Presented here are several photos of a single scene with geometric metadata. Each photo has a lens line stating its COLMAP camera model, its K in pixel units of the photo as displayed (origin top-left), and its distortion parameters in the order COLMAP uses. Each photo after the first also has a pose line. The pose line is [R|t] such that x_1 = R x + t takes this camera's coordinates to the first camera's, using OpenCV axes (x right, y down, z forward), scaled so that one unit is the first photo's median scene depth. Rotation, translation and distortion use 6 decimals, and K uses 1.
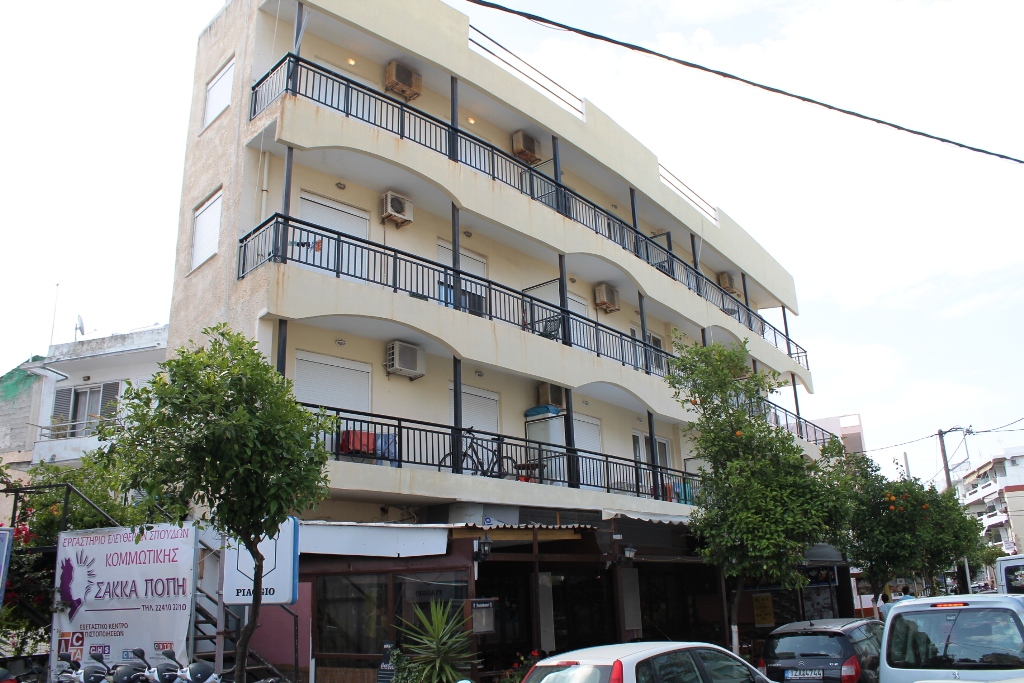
lens RADIAL K [[849.1, 0, 517.1], [0, 849.1, 342.8], [0, 0, 1]] dist [-0.173318, 0.146116]
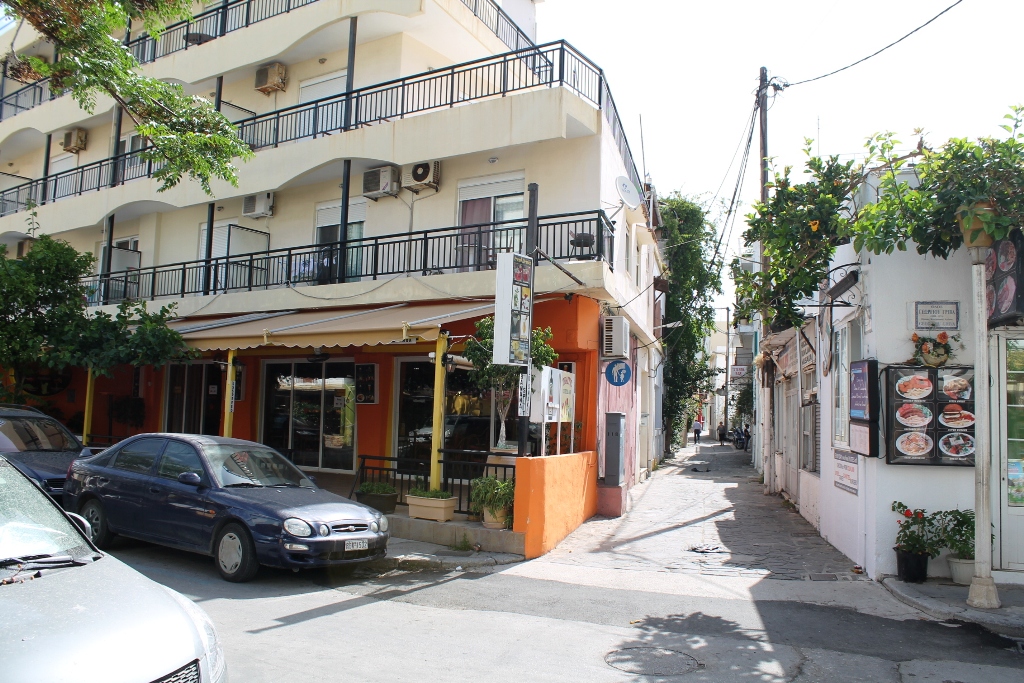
lens RADIAL K [[849.1, 0, 517.1], [0, 849.1, 342.8], [0, 0, 1]] dist [-0.173318, 0.146116]
pose [[0.270307, -0.056875, -0.961093, 0.940038], [0.263827, 0.964418, 0.017129, 0.245988], [0.925921, -0.258193, 0.275695, 0.802453]]
